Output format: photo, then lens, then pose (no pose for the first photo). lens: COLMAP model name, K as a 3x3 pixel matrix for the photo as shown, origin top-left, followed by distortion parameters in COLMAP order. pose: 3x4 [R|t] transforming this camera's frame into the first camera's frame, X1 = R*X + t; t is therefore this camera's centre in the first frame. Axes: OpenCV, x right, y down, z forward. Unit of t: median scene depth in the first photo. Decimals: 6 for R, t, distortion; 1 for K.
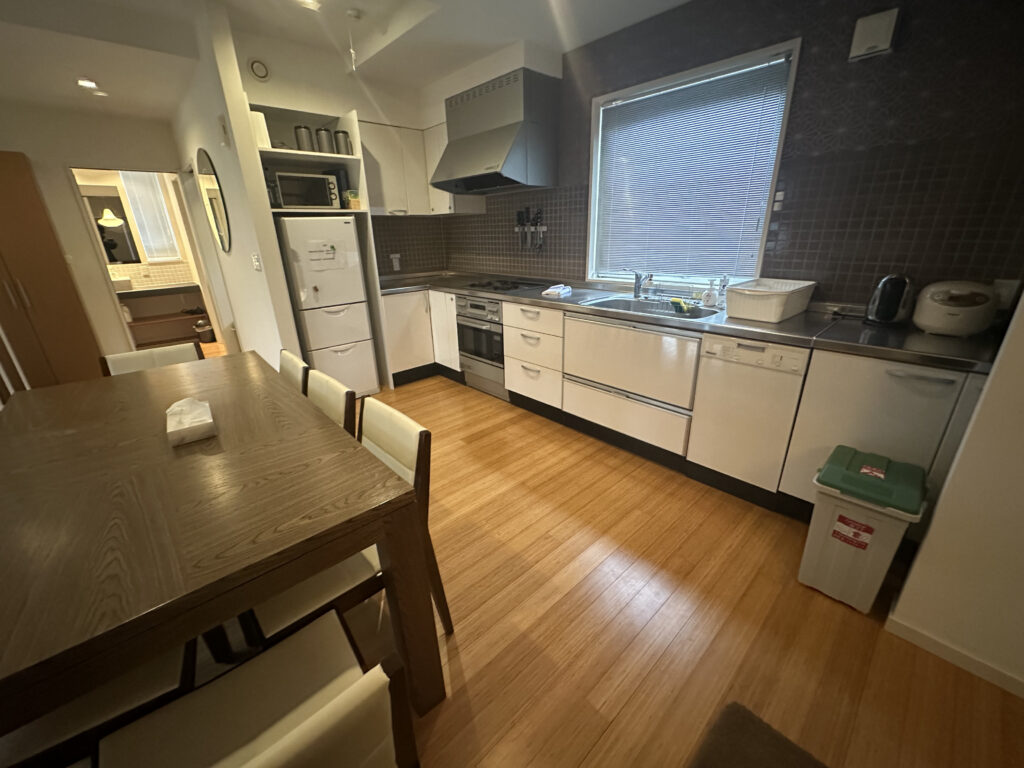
lens RADIAL K [[411.9, 0, 511.0], [0, 411.9, 383.3], [0, 0, 1]] dist [-0.000527, -0.000147]
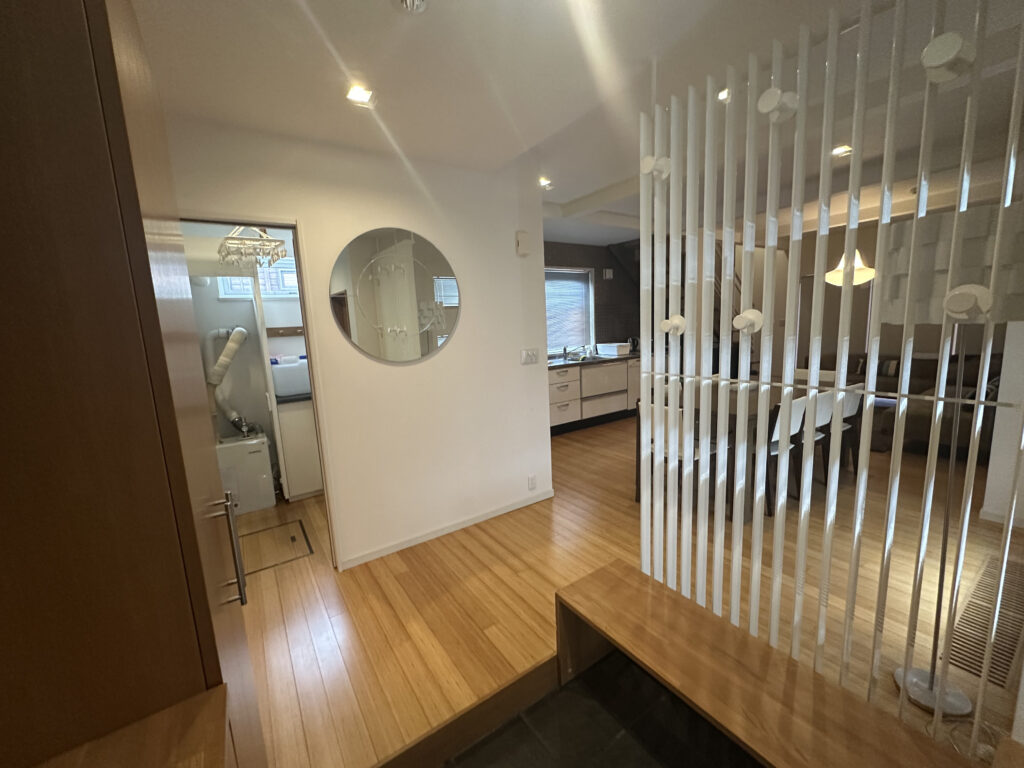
lens RADIAL K [[411.9, 0, 511.0], [0, 411.9, 383.3], [0, 0, 1]] dist [-0.000527, -0.000147]
pose [[0.152690, -0.130694, 0.979594, -2.177048], [0.391613, 0.918076, 0.061445, -0.409518], [-0.907373, 0.374239, 0.191362, 1.105231]]
